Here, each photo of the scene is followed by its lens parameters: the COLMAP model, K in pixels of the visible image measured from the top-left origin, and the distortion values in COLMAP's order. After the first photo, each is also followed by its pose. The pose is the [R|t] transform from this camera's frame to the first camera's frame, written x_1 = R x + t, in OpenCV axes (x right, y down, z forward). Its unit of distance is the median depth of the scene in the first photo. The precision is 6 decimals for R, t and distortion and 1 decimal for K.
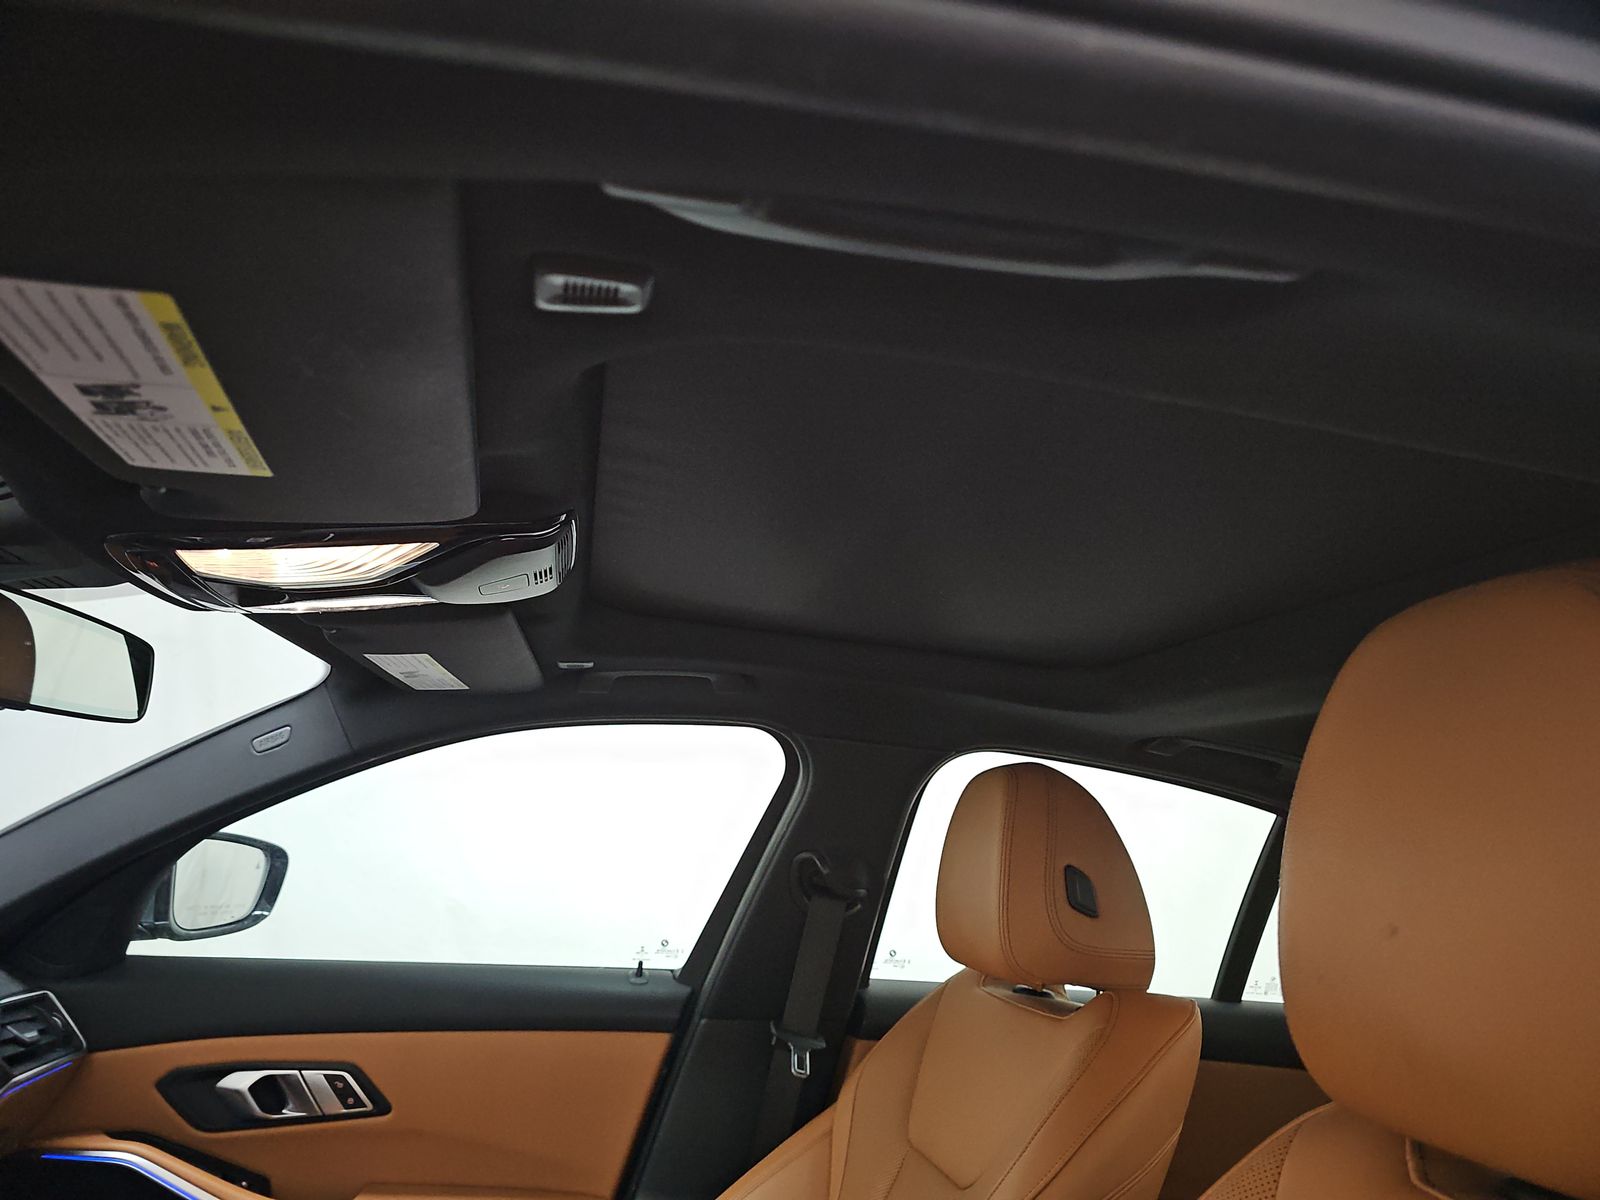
lens RADIAL K [[1049.8, 0, 802.3], [0, 1049.8, 609.1], [0, 0, 1]] dist [0.036512, -0.029536]
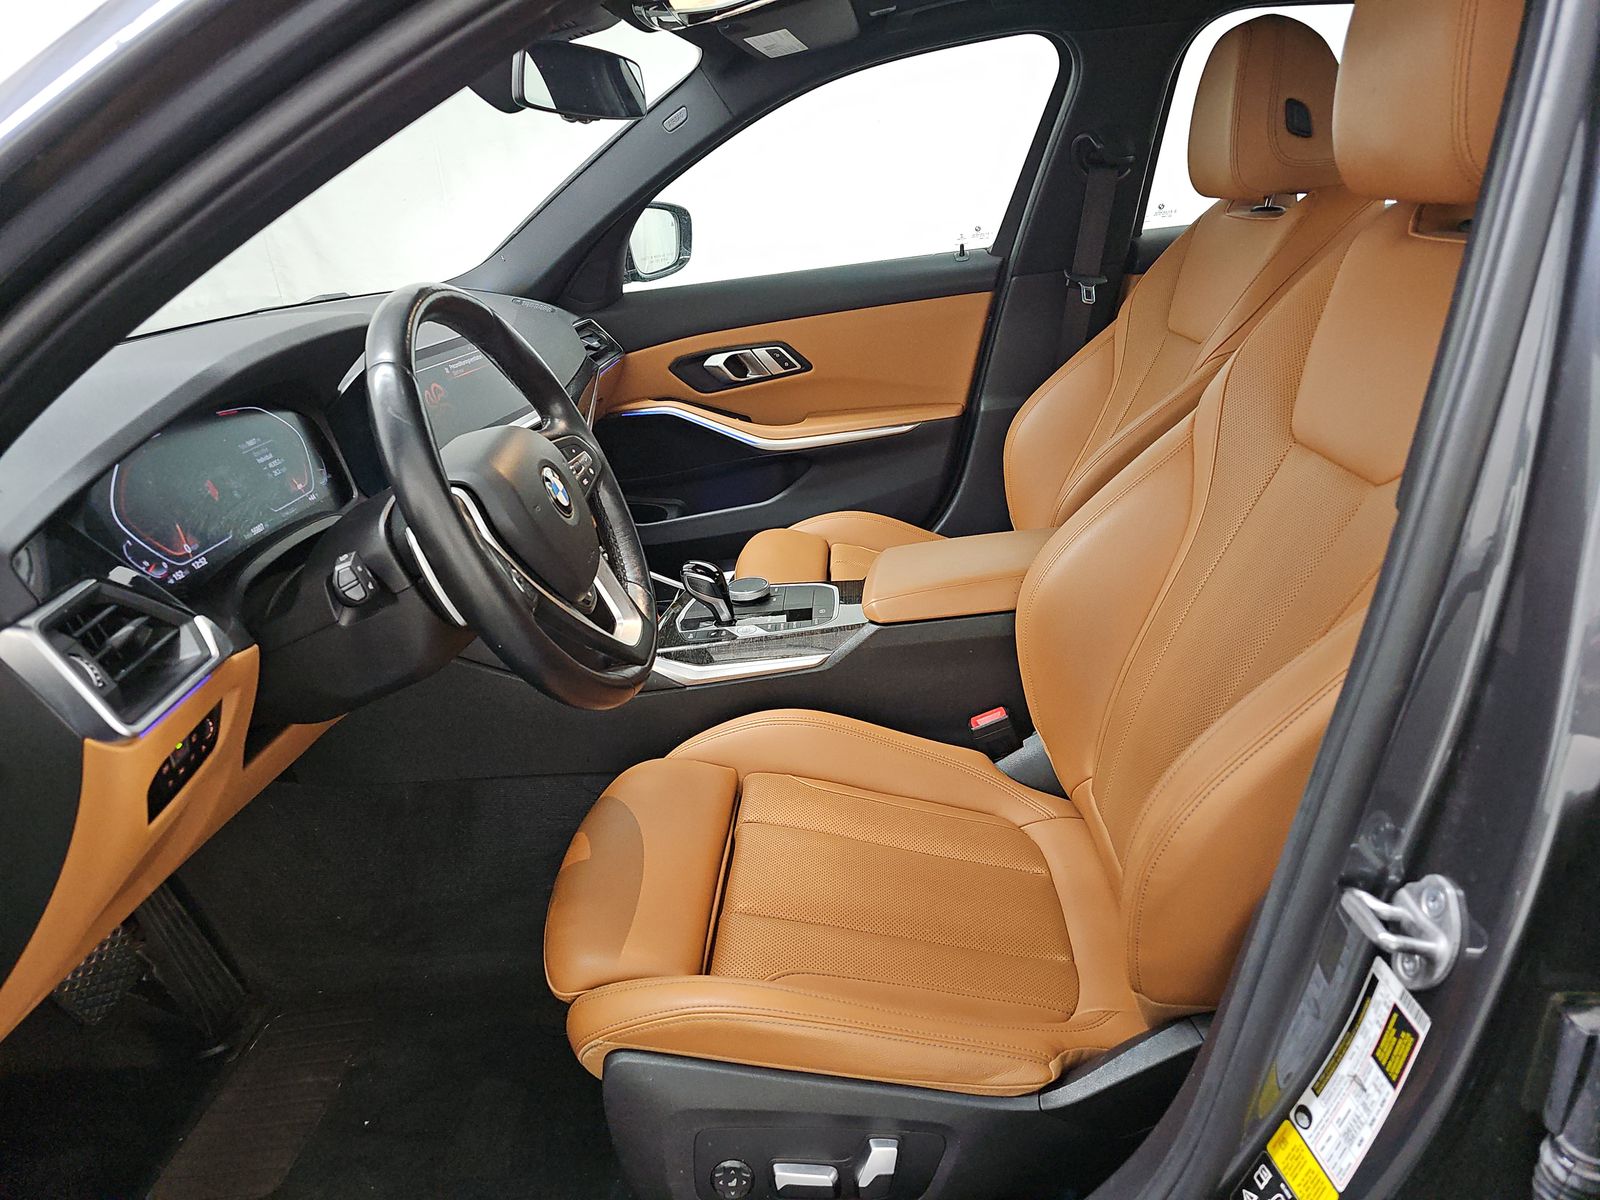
lens RADIAL K [[1049.8, 0, 803.1], [0, 1049.8, 605.6], [0, 0, 1]] dist [0.036512, -0.029536]
pose [[0.958083, -0.067658, -0.278388, -0.002789], [0.212871, 0.818449, 0.533692, -0.057361], [0.191738, -0.570582, 0.798544, -0.409611]]
